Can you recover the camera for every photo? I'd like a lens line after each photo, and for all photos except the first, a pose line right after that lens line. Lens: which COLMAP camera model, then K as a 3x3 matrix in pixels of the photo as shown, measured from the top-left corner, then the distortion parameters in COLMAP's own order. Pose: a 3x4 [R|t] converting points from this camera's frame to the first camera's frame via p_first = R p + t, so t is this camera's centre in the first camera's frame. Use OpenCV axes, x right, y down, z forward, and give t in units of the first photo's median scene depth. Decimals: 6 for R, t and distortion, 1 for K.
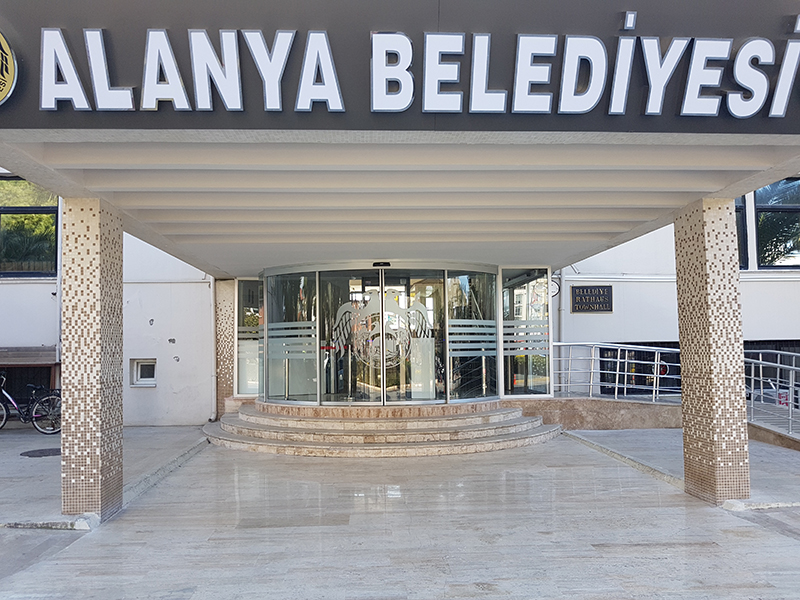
lens RADIAL K [[604.3, 0, 398.5], [0, 604.3, 319.9], [0, 0, 1]] dist [-0.000783, -0.001358]
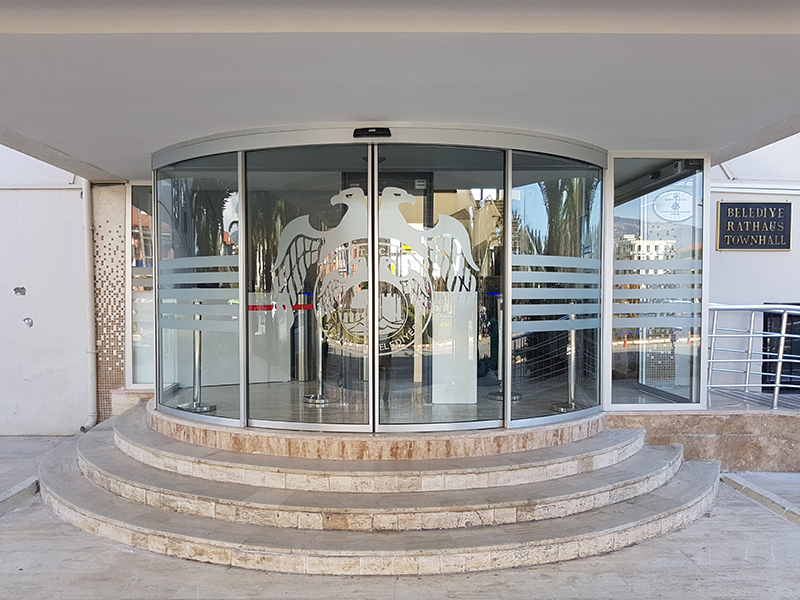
lens RADIAL K [[604.3, 0, 398.5], [0, 604.3, 319.9], [0, 0, 1]] dist [-0.000783, -0.001358]
pose [[0.999320, 0.014474, -0.033905, 0.009152], [-0.011576, 0.996385, 0.084158, 0.010662], [0.035001, -0.083708, 0.995875, 0.481540]]
